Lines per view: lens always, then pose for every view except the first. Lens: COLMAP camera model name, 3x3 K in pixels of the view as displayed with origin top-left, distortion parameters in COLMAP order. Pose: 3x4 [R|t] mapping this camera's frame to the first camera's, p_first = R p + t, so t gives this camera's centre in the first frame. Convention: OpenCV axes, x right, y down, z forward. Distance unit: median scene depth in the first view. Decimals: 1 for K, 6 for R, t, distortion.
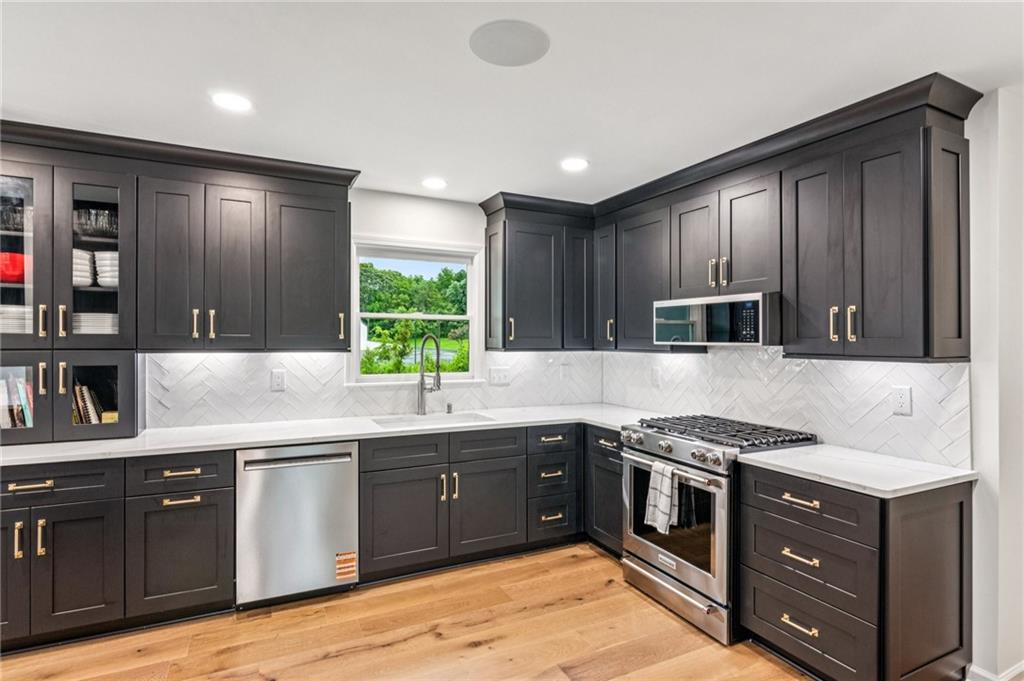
lens RADIAL K [[530.5, 0, 512.0], [0, 530.5, 340.5], [0, 0, 1]] dist [0.021654, 0.000214]
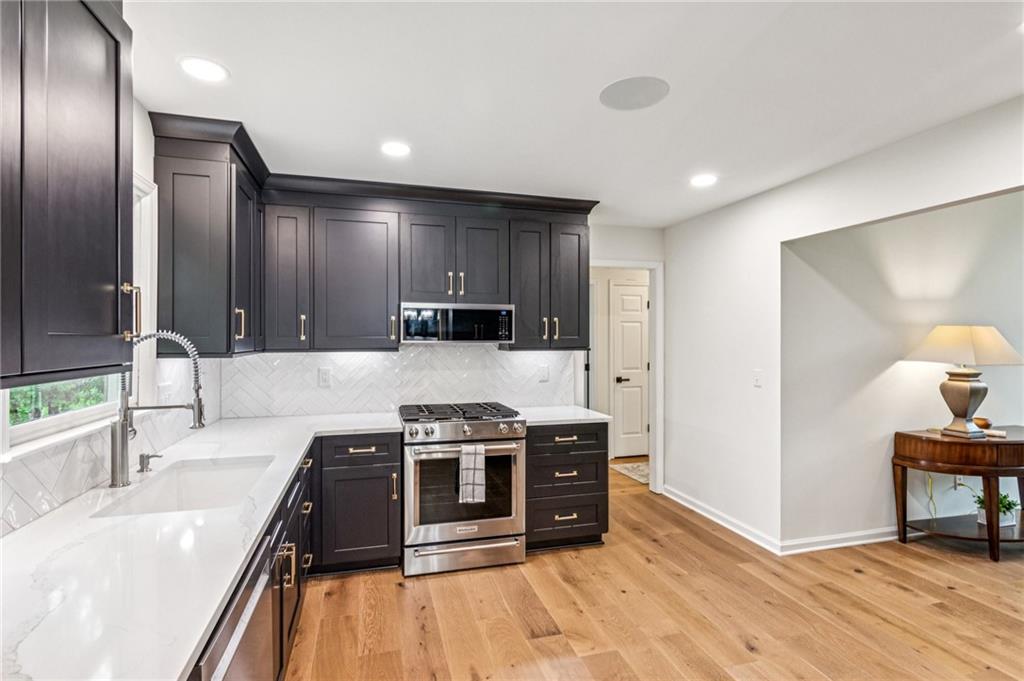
lens RADIAL K [[499.7, 0, 515.8], [0, 499.7, 336.9], [0, 0, 1]] dist [0.000975, 0.000528]
pose [[0.182880, 0.000556, 0.983135, -0.772495], [0.001579, 0.999998, -0.000860, -0.004179], [-0.983134, 0.001710, 0.182878, 0.706697]]
